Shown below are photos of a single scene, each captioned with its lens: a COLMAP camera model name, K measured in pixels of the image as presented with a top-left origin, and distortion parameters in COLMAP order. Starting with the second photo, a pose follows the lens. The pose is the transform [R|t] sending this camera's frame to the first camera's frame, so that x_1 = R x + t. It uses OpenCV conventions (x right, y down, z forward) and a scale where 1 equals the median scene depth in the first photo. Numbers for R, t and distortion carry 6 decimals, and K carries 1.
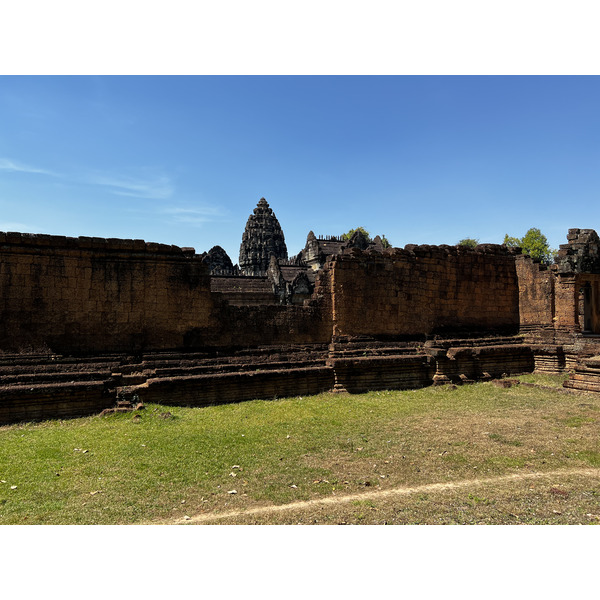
lens RADIAL K [[466.7, 0, 301.7], [0, 466.7, 300.2], [0, 0, 1]] dist [0.081233, -0.010450]
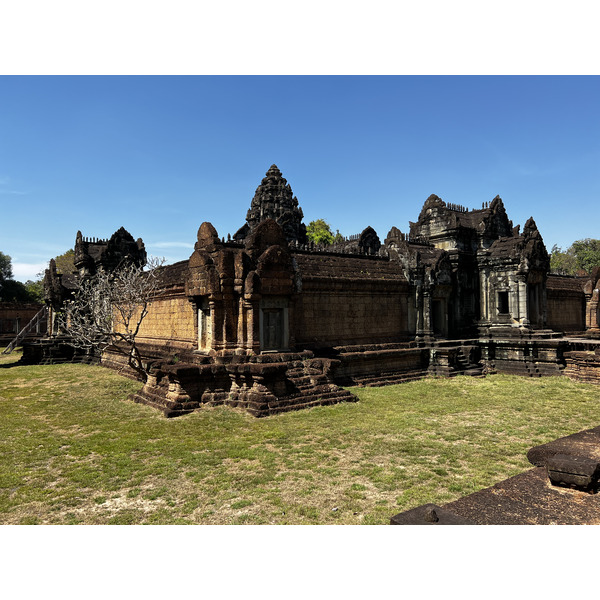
lens RADIAL K [[466.7, 0, 299.9], [0, 466.7, 298.3], [0, 0, 1]] dist [0.081233, -0.010450]
pose [[0.970280, 0.000060, 0.241986, -0.275463], [0.002150, 0.999958, -0.008868, 0.009755], [-0.241977, 0.009124, 0.970239, 0.295213]]
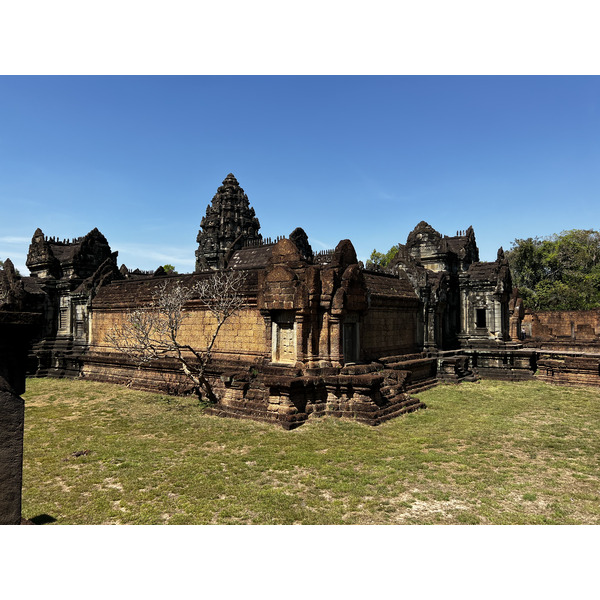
lens RADIAL K [[466.7, 0, 298.7], [0, 466.7, 297.8], [0, 0, 1]] dist [0.081233, -0.010450]
pose [[0.862411, 0.029489, 0.505349, -0.447825], [-0.018989, 0.999484, -0.025918, 0.003995], [-0.505853, 0.012756, 0.862526, 0.340844]]
